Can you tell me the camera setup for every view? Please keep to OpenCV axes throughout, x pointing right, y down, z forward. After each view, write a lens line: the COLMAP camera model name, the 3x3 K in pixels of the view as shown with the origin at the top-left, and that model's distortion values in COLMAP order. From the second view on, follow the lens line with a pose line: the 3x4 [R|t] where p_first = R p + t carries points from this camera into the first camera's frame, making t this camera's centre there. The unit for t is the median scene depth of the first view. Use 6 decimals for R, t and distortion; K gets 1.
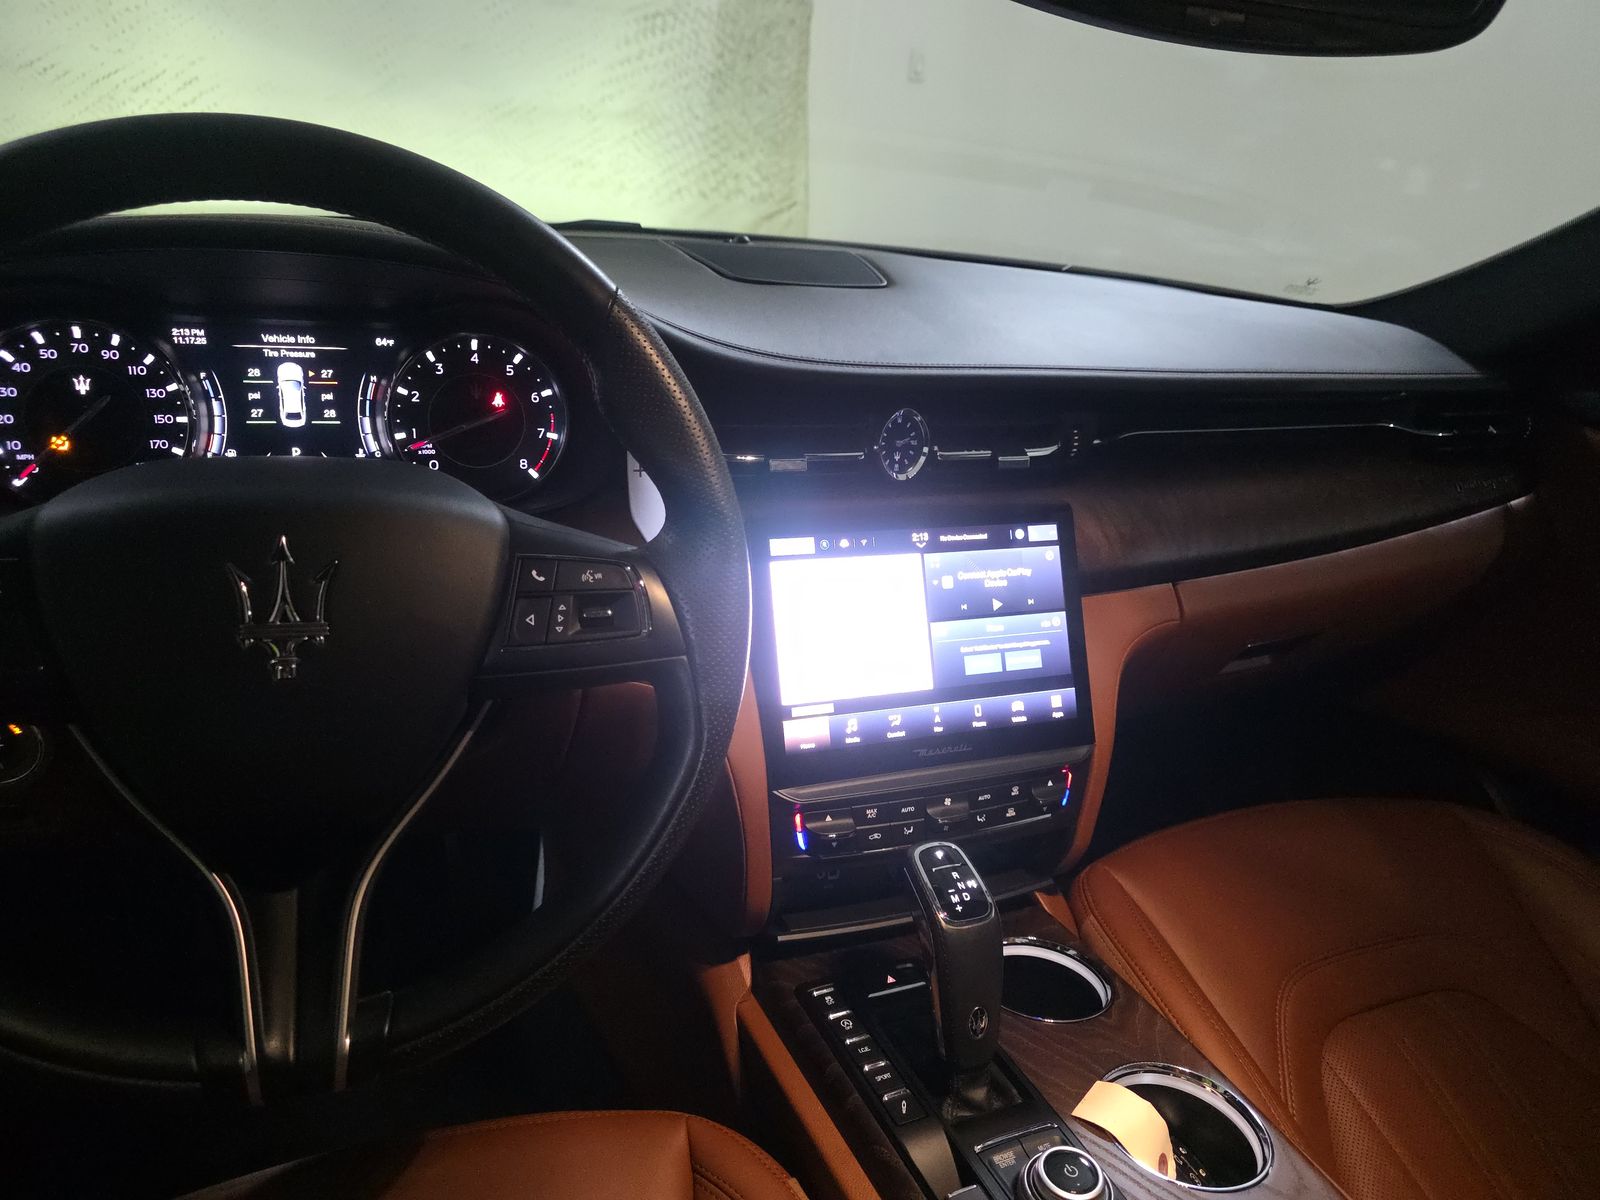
lens RADIAL K [[1058.9, 0, 797.5], [0, 1058.9, 591.9], [0, 0, 1]] dist [0.040632, -0.028919]
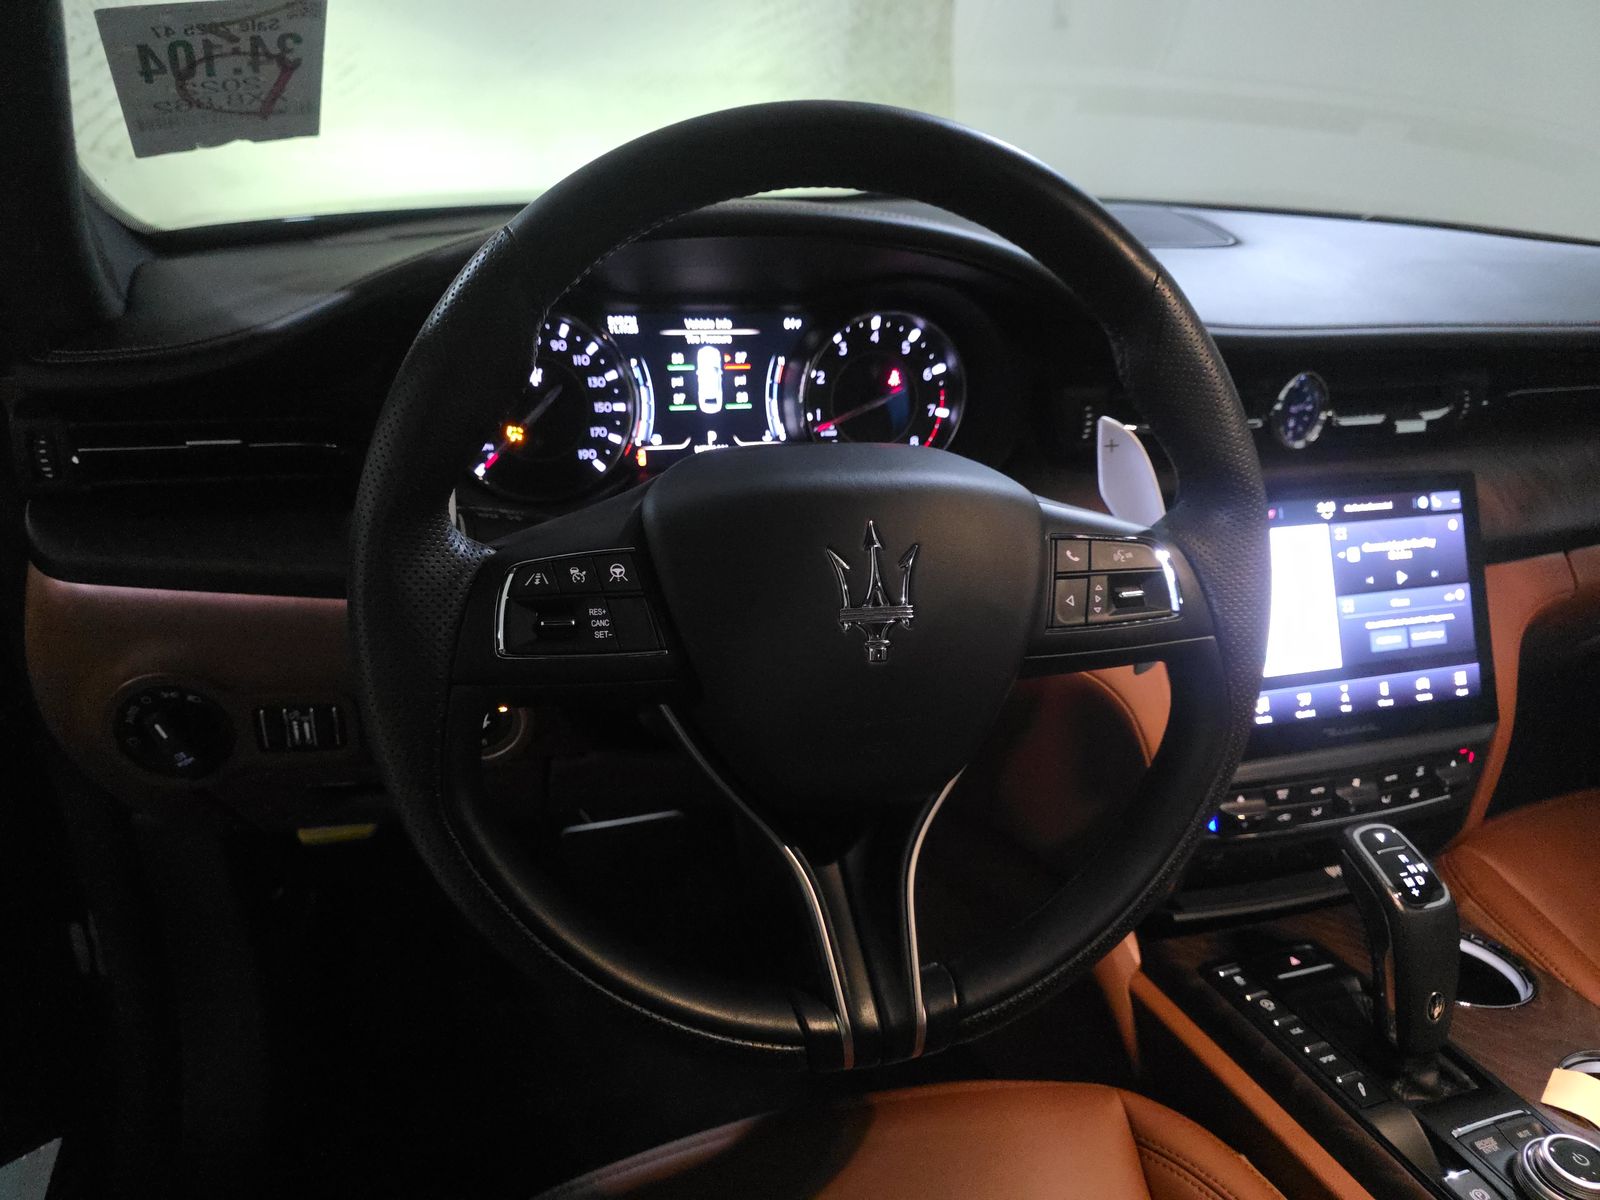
lens RADIAL K [[1065.1, 0, 800.6], [0, 1065.1, 617.9], [0, 0, 1]] dist [0.047951, -0.046799]
pose [[0.995924, -0.008824, -0.089762, -0.285854], [0.013240, 0.998725, 0.048714, -0.006593], [0.089218, -0.049703, 0.994771, -0.012405]]
